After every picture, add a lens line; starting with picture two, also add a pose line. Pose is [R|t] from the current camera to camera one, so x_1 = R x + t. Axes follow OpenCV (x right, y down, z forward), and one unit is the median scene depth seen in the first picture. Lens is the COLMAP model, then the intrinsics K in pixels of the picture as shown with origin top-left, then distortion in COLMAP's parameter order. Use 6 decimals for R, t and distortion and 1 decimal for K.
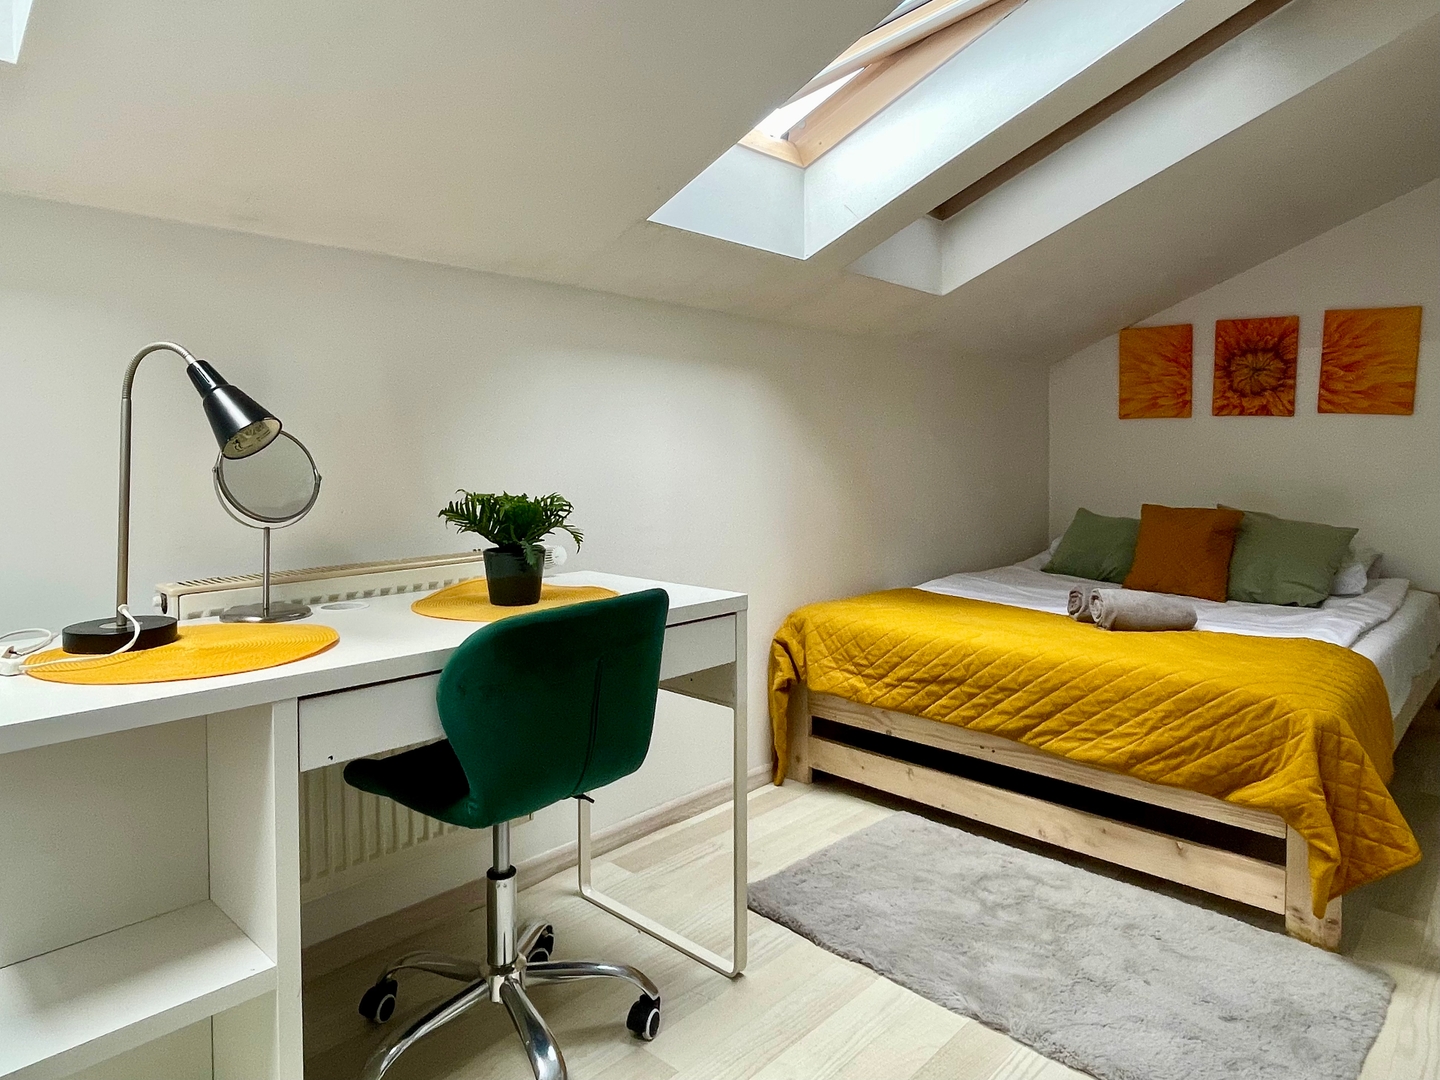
lens RADIAL K [[911.3, 0, 724.2], [0, 911.3, 470.7], [0, 0, 1]] dist [-0.001031, -0.004515]
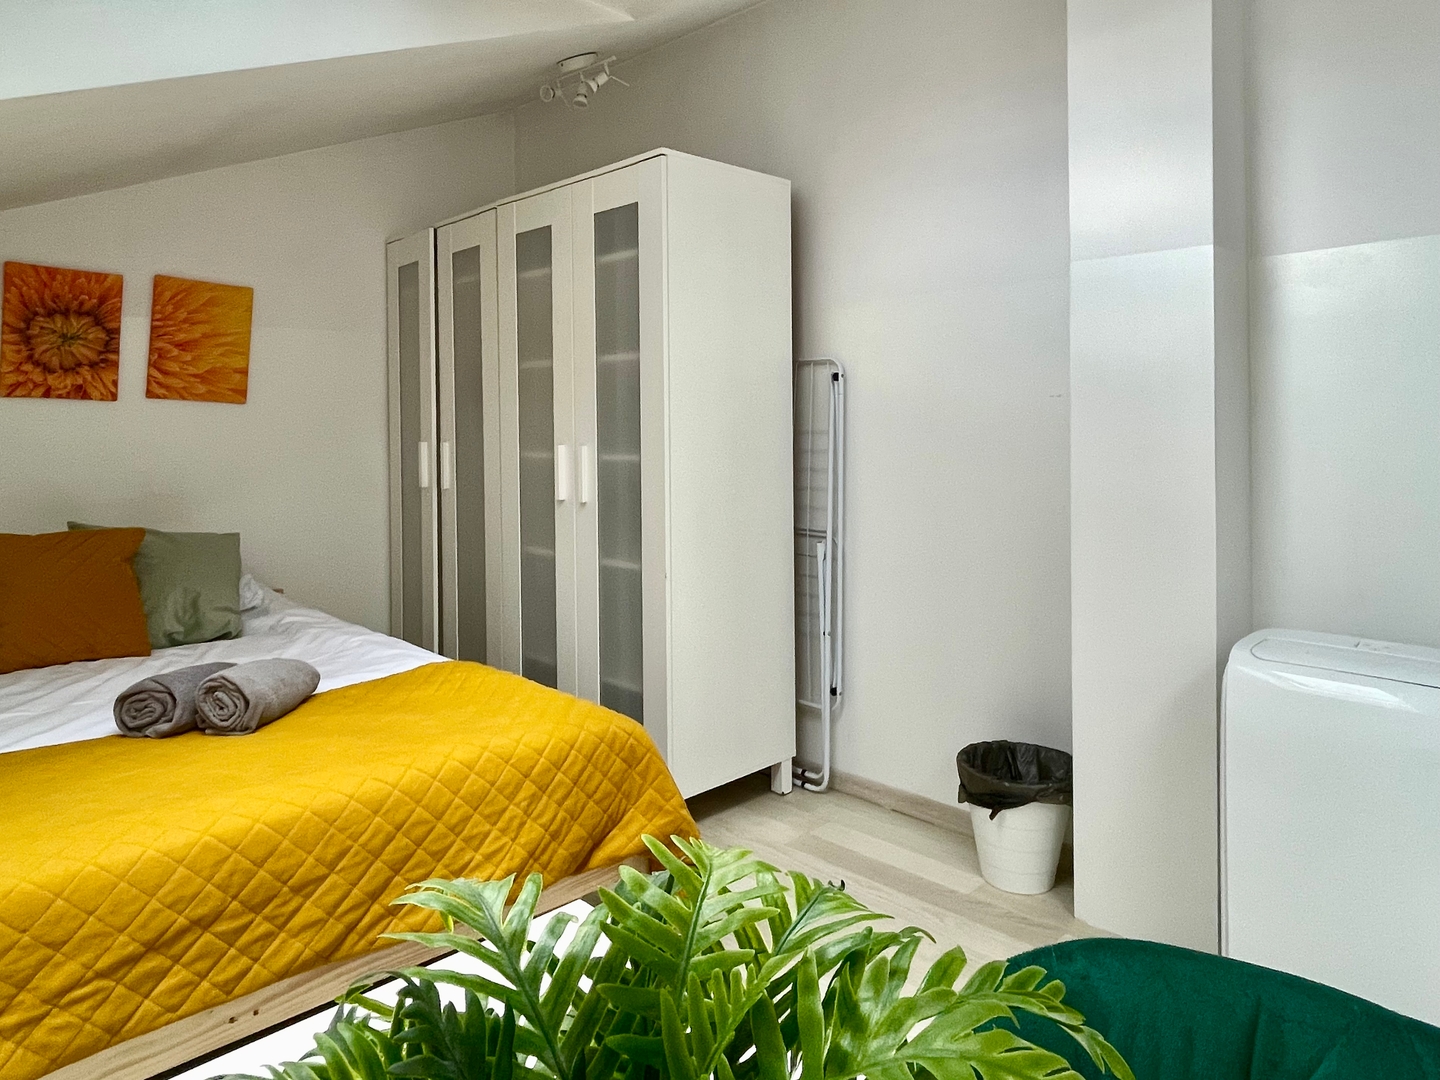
lens RADIAL K [[944.3, 0, 725.6], [0, 944.3, 410.5], [0, 0, 1]] dist [-0.018126, 0.005308]
pose [[0.032237, 0.010132, 0.999429, -0.251547], [0.027642, 0.999557, -0.011024, -0.040673], [-0.999098, 0.027981, 0.031942, 0.649256]]
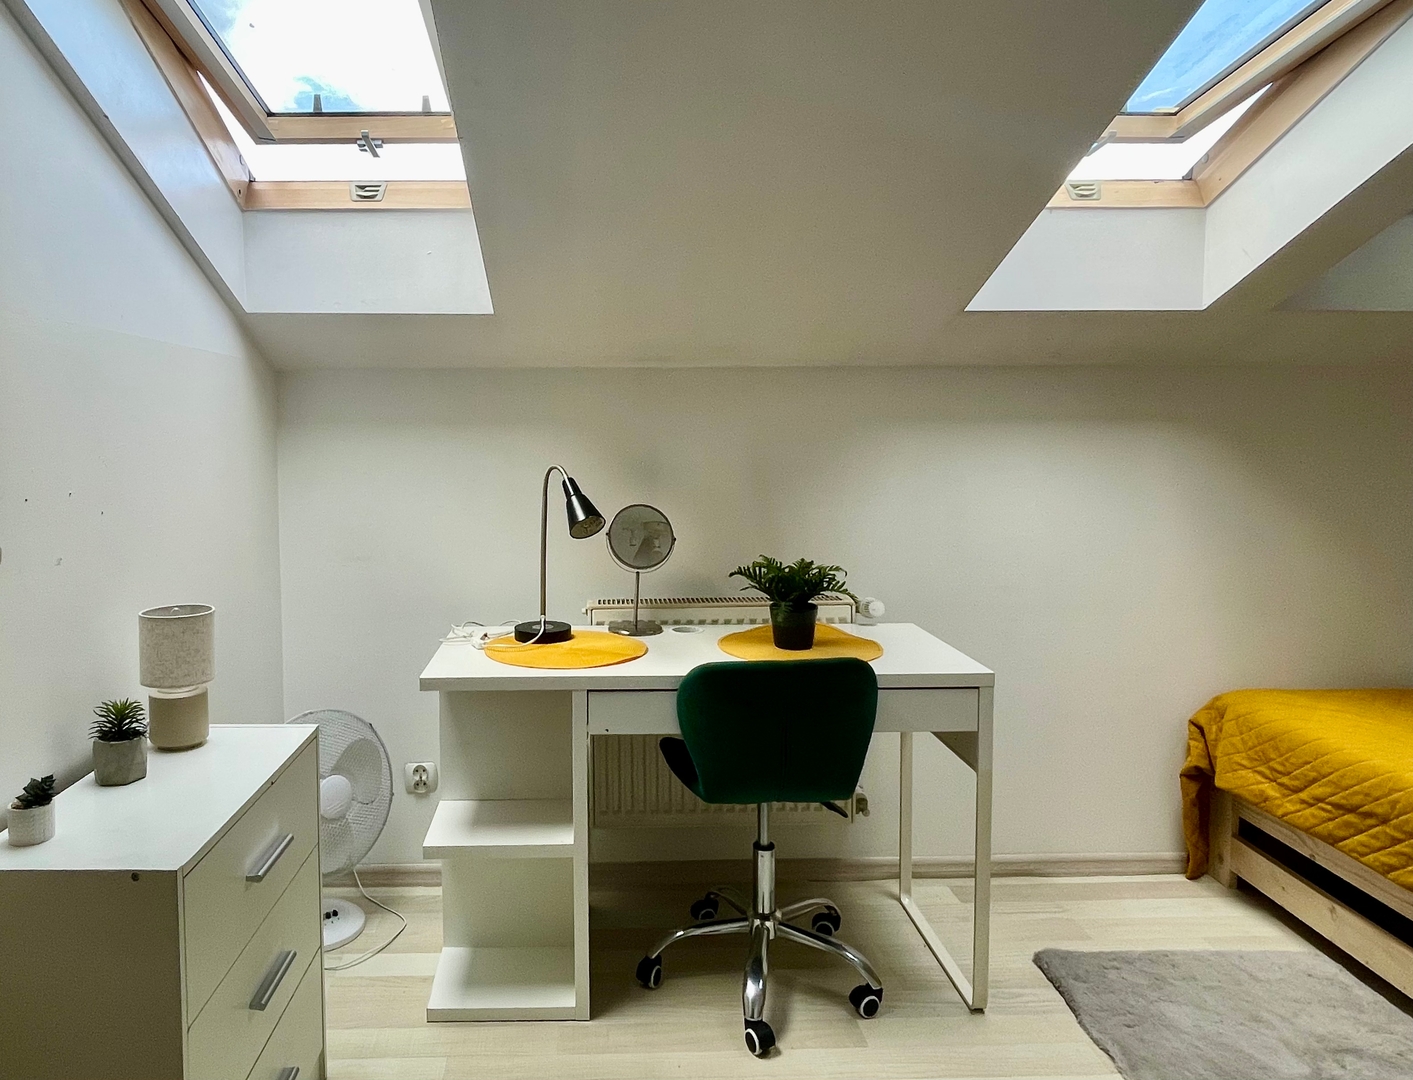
lens RADIAL K [[957.9, 0, 603.9], [0, 957.9, 505.8], [0, 0, 1]] dist [0.000349, -0.001802]
pose [[0.698067, 0.056007, -0.713839, 0.348964], [-0.014576, 0.997841, 0.064036, -0.088329], [0.715884, -0.034296, 0.697377, -0.081173]]
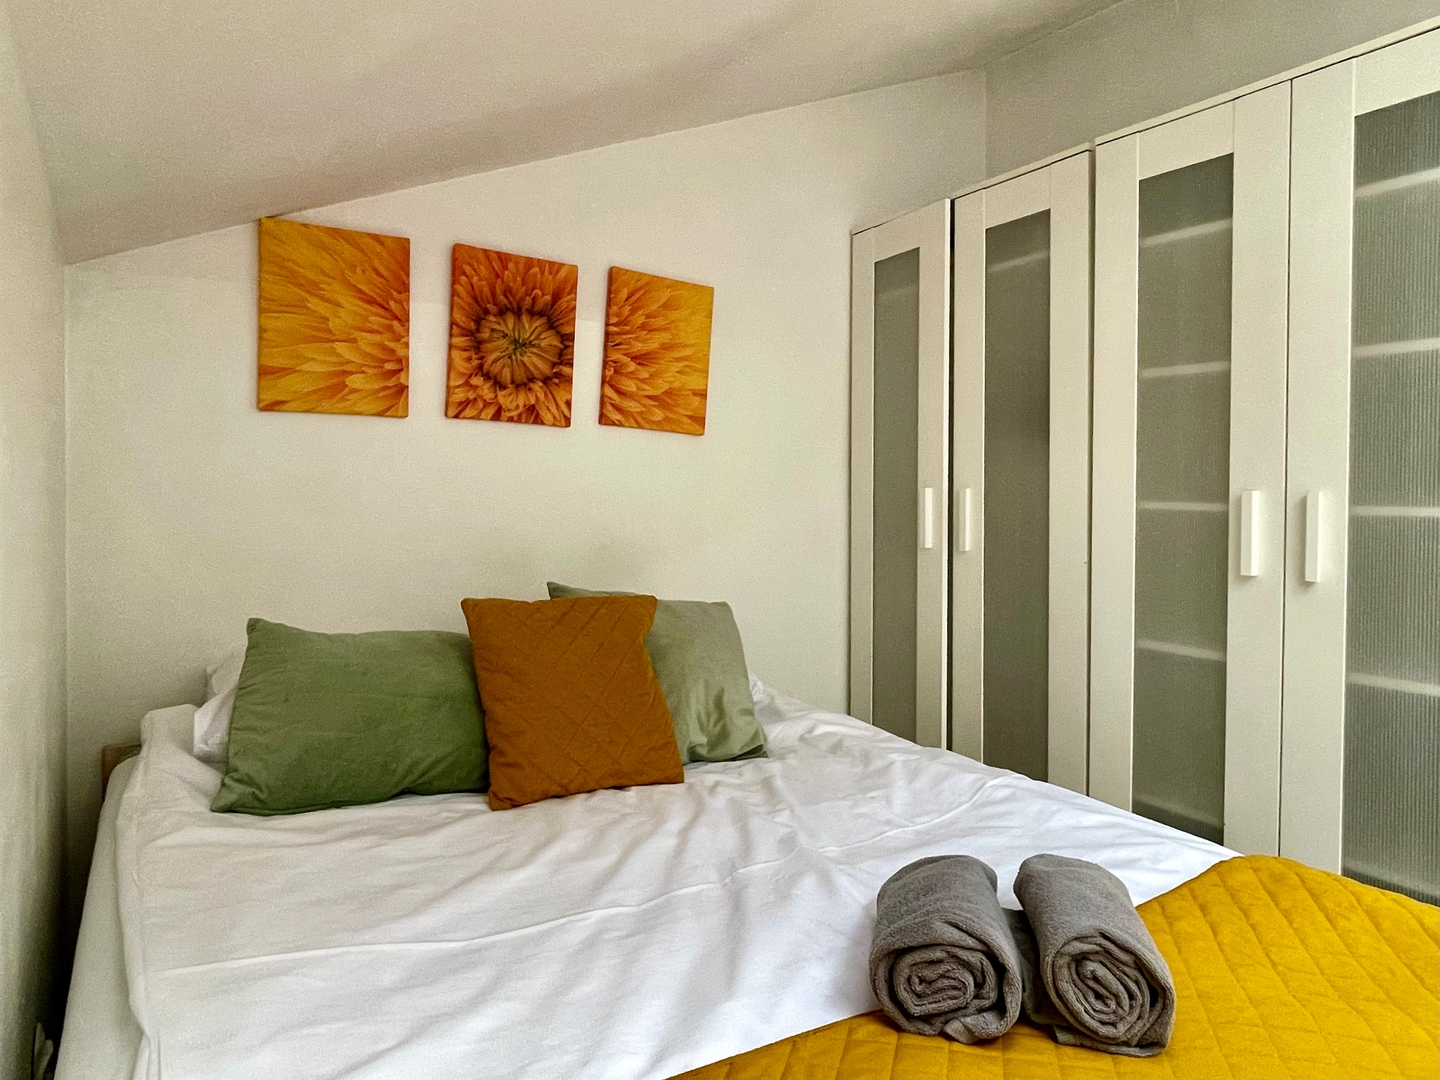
lens RADIAL K [[897.0, 0, 715.8], [0, 897.0, 493.7], [0, 0, 1]] dist [-0.004471, 0.000811]
pose [[0.242924, -0.006320, 0.970025, 0.085186], [0.012047, 0.999921, 0.003498, -0.022857], [-0.969970, 0.010836, 0.242981, 1.102025]]
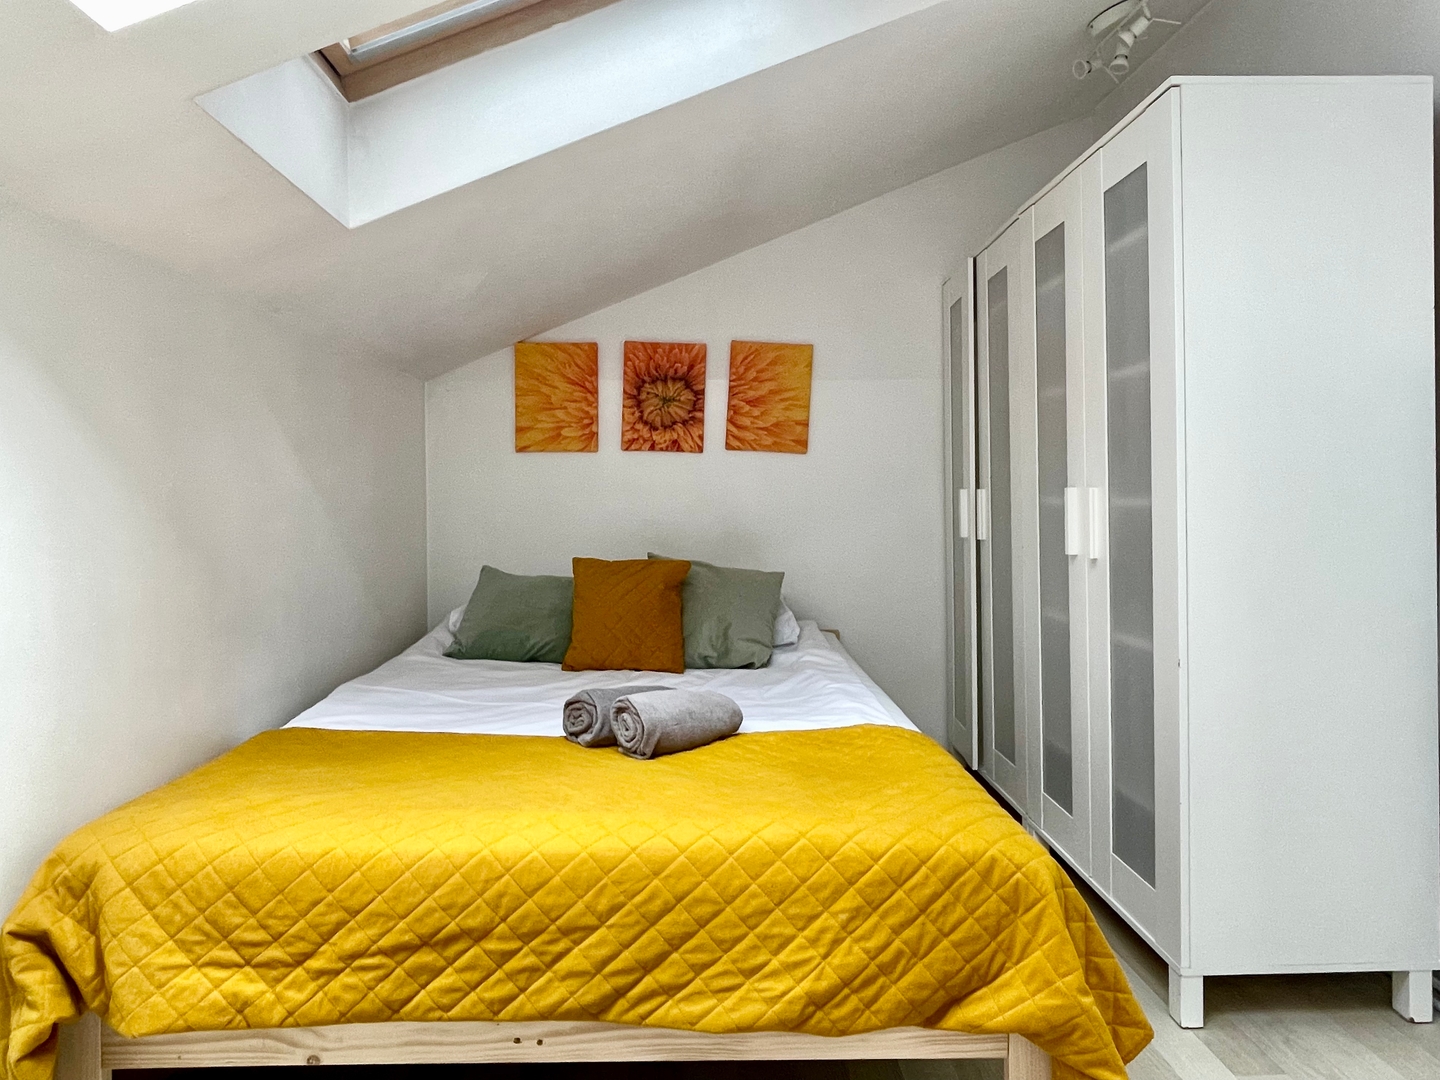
lens RADIAL K [[897.0, 0, 715.8], [0, 897.0, 493.7], [0, 0, 1]] dist [-0.004471, 0.000811]
pose [[0.710353, -0.006825, 0.703812, -0.004177], [0.022003, 0.999680, -0.012514, -0.009993], [-0.703501, 0.024376, 0.710276, 0.508845]]
